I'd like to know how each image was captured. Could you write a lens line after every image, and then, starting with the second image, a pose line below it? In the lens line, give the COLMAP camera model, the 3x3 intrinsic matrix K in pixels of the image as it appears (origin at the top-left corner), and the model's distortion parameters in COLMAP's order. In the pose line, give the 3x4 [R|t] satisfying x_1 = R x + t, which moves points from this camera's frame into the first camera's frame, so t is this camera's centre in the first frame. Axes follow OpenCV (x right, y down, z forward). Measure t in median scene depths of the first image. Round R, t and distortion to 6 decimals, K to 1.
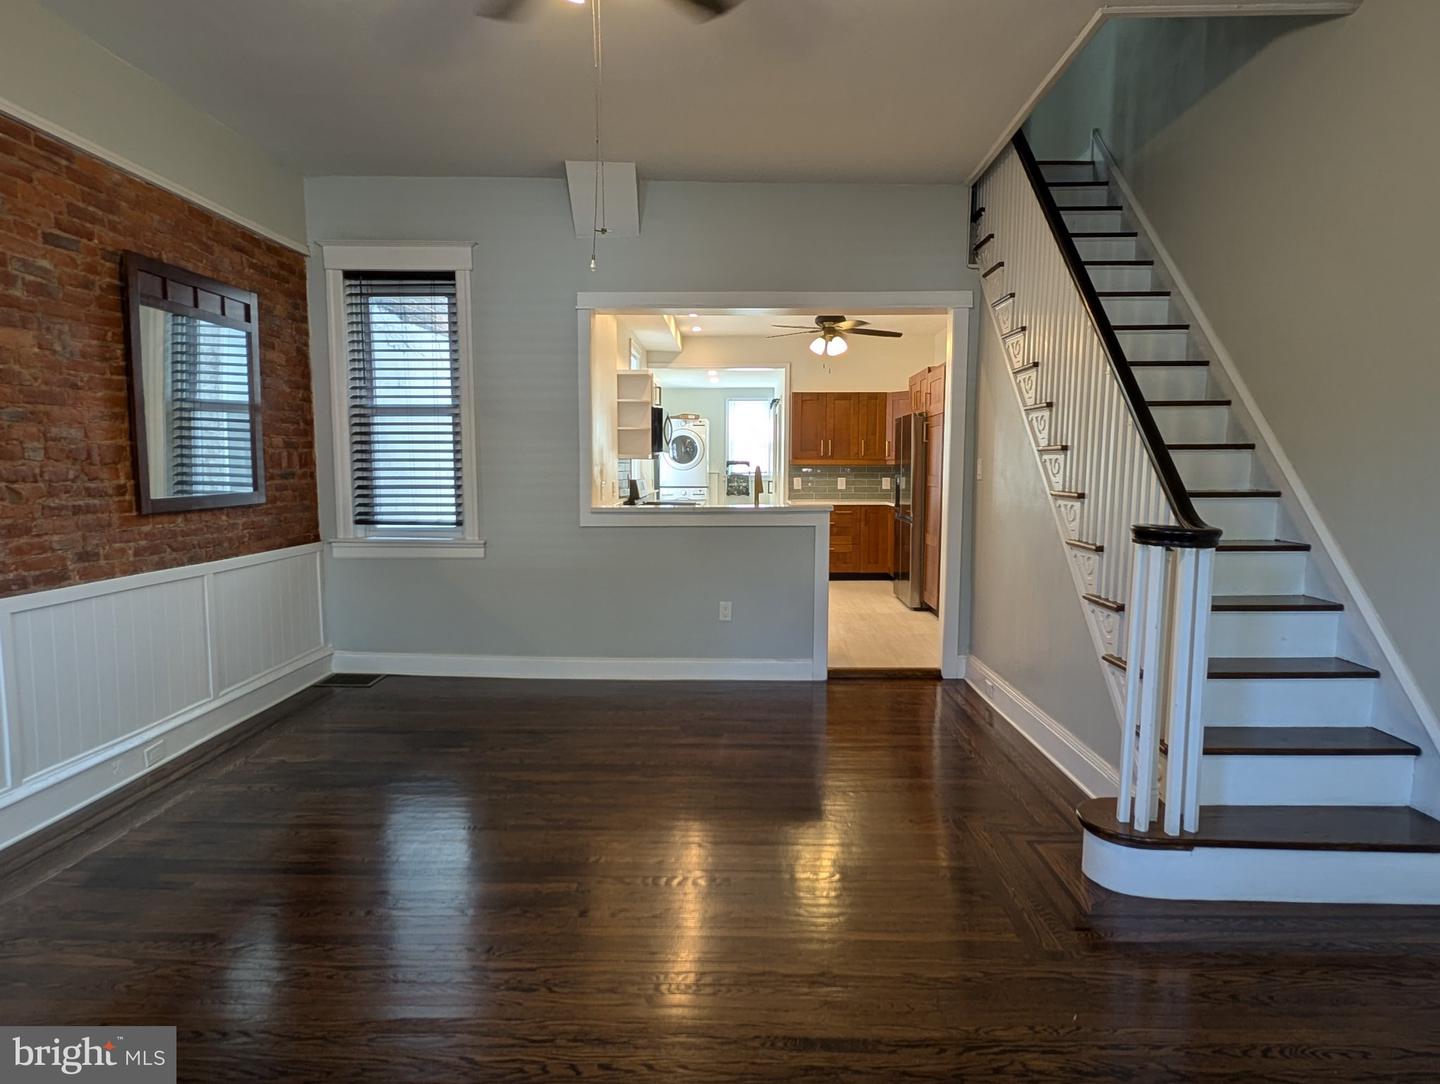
lens RADIAL K [[864.2, 0, 726.0], [0, 864.2, 552.0], [0, 0, 1]] dist [0.031230, -0.019683]
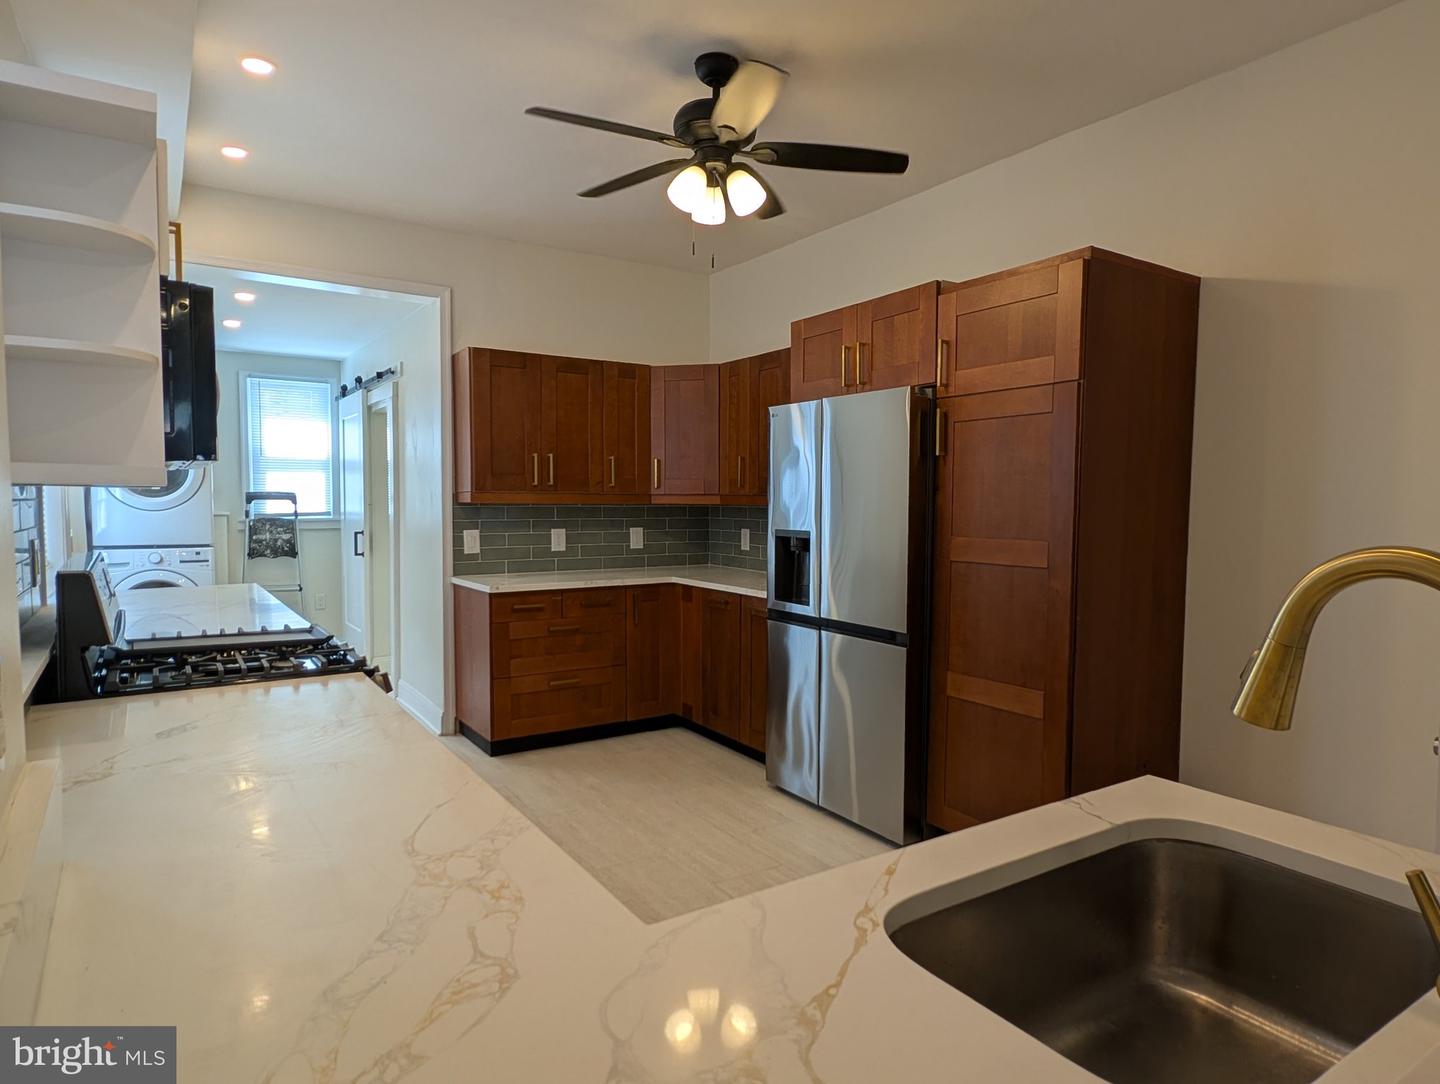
lens RADIAL K [[864.2, 0, 726.0], [0, 864.2, 552.0], [0, 0, 1]] dist [0.031230, -0.019683]
pose [[0.826480, -0.028023, 0.562269, -0.138327], [0.048053, 0.998627, -0.020863, -0.109723], [-0.560912, 0.044261, 0.826692, 1.012423]]
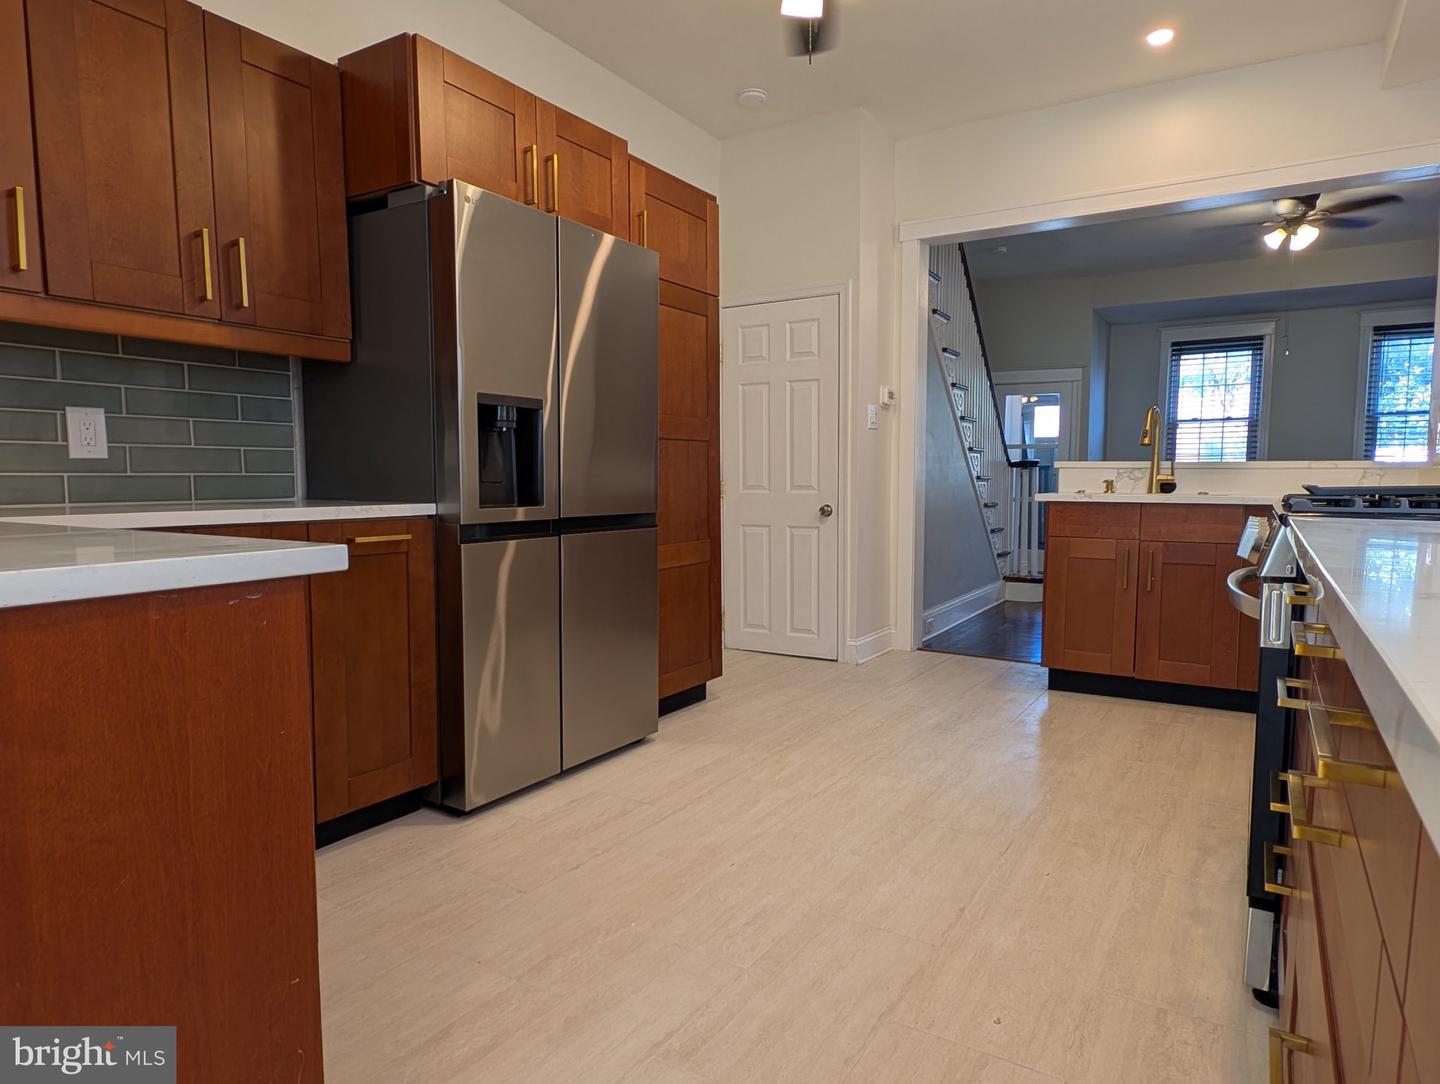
lens RADIAL K [[864.2, 0, 726.0], [0, 864.2, 552.0], [0, 0, 1]] dist [0.031230, -0.019683]
pose [[-0.858084, -0.044769, 0.511554, -0.039860], [0.050590, 0.983976, 0.170972, -0.131659], [-0.511011, 0.172588, -0.842070, 1.935618]]
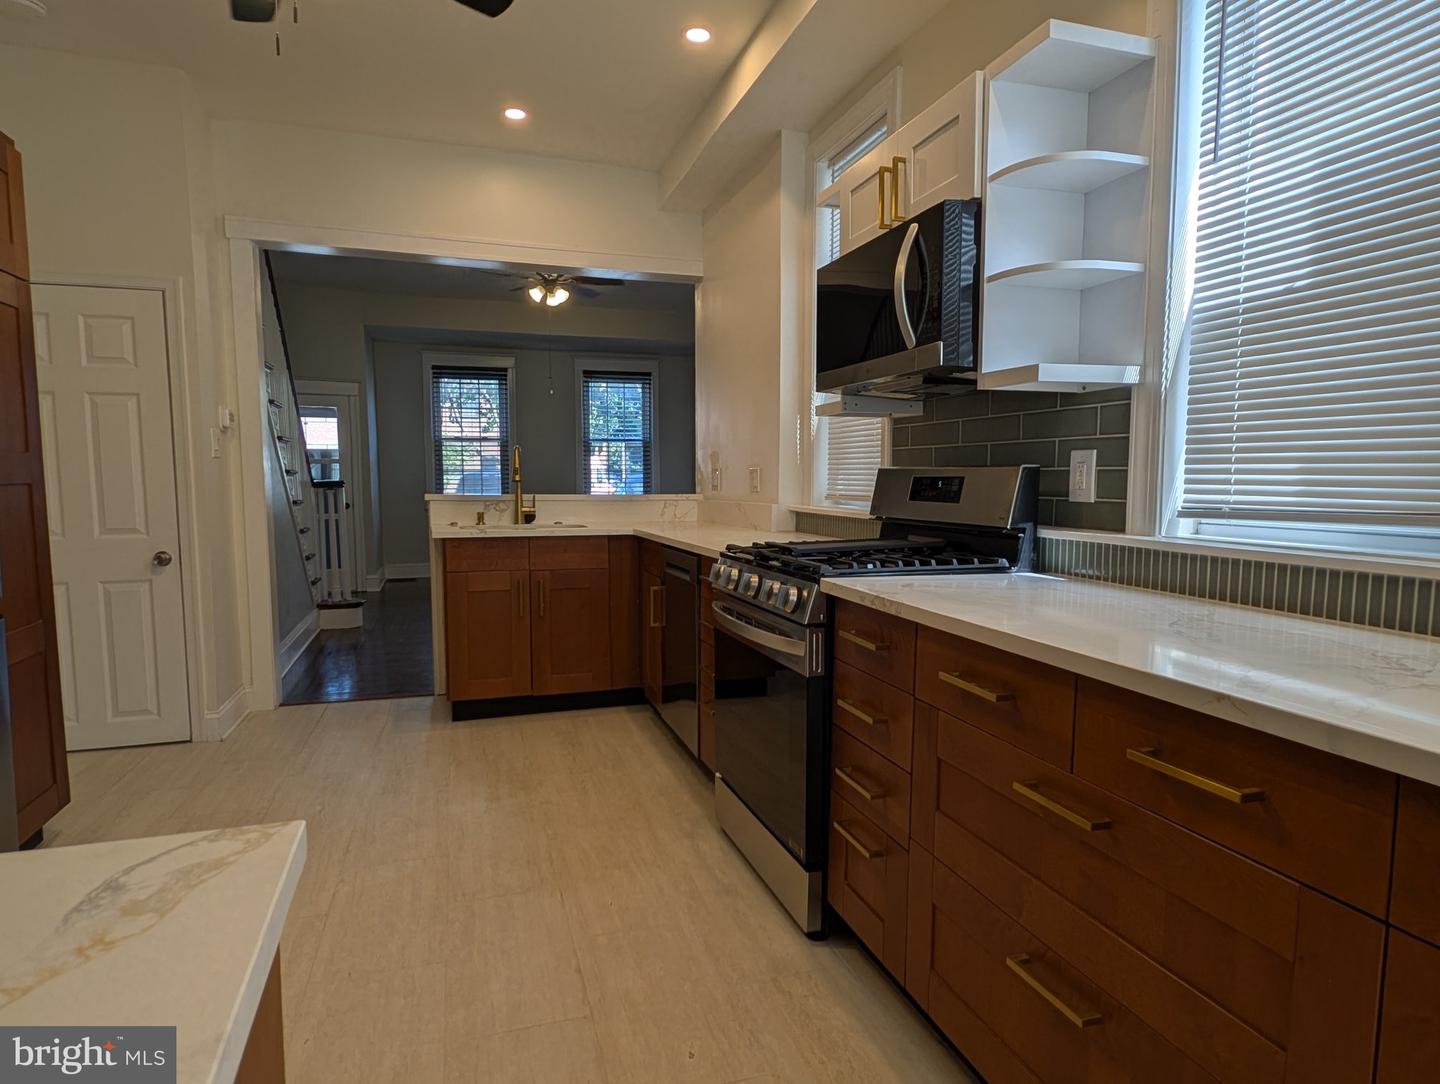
lens RADIAL K [[864.2, 0, 726.0], [0, 864.2, 552.0], [0, 0, 1]] dist [0.031230, -0.019683]
pose [[-0.947482, 0.028337, -0.318552, 0.117730], [-0.031521, 0.982942, 0.181192, -0.166146], [0.318253, 0.181718, -0.930427, 1.940445]]
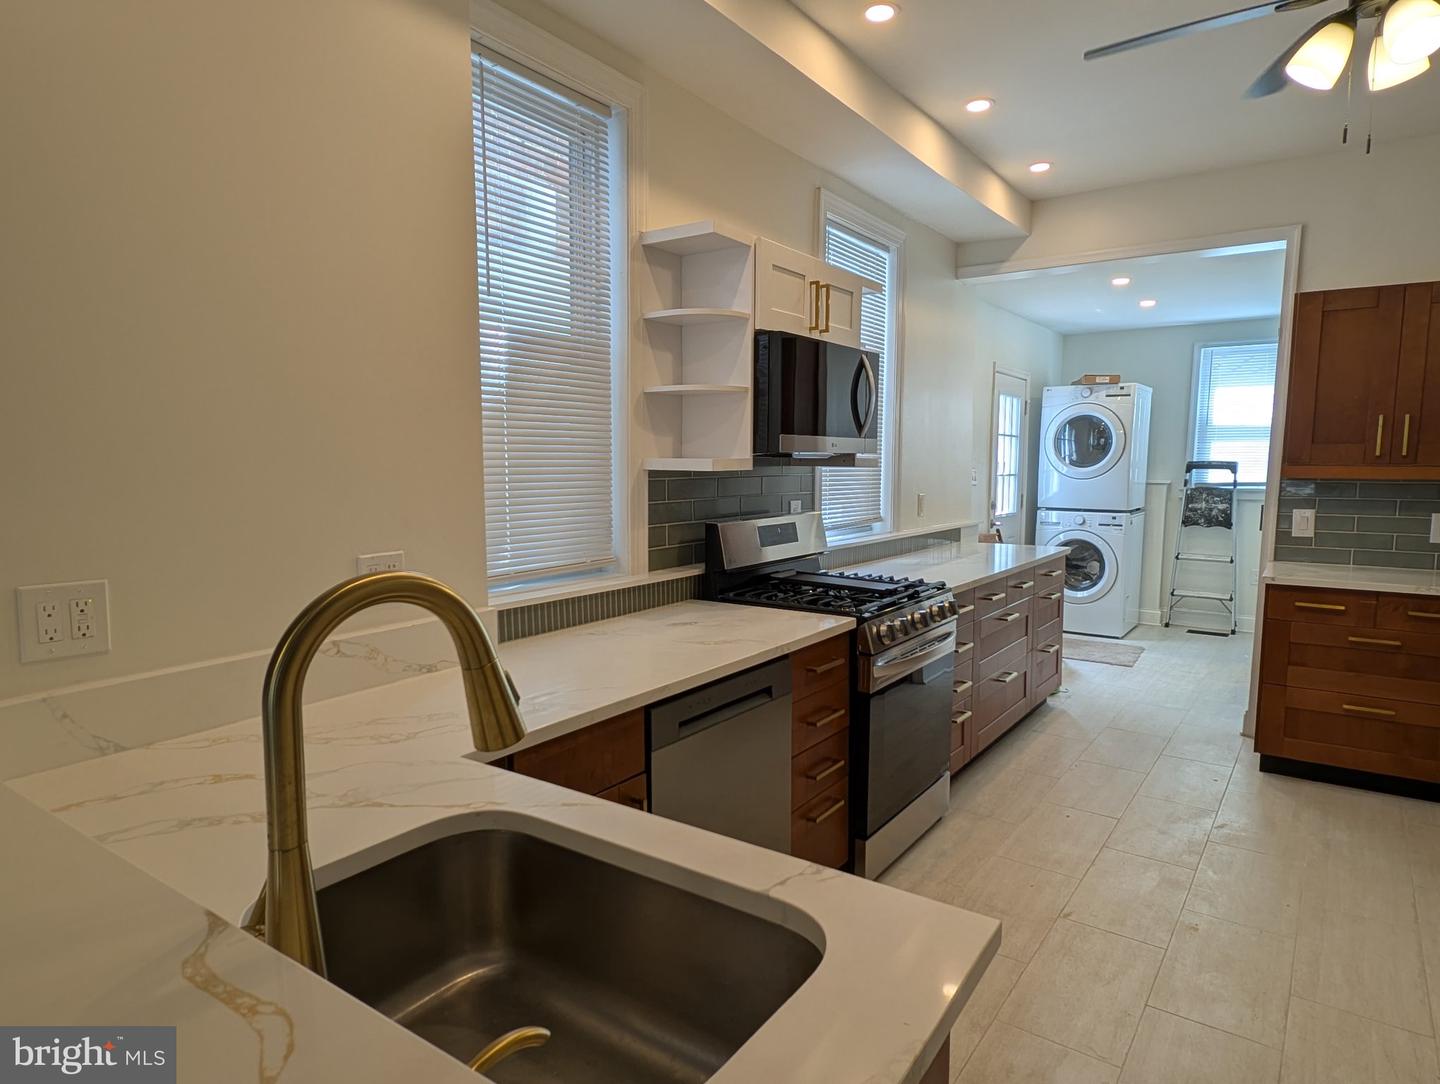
lens RADIAL K [[864.2, 0, 726.0], [0, 864.2, 552.0], [0, 0, 1]] dist [0.031230, -0.019683]
pose [[0.828410, 0.064141, -0.556437, 0.167655], [-0.057985, 0.997905, 0.028703, -0.119068], [0.557112, 0.008487, 0.830394, 0.981145]]
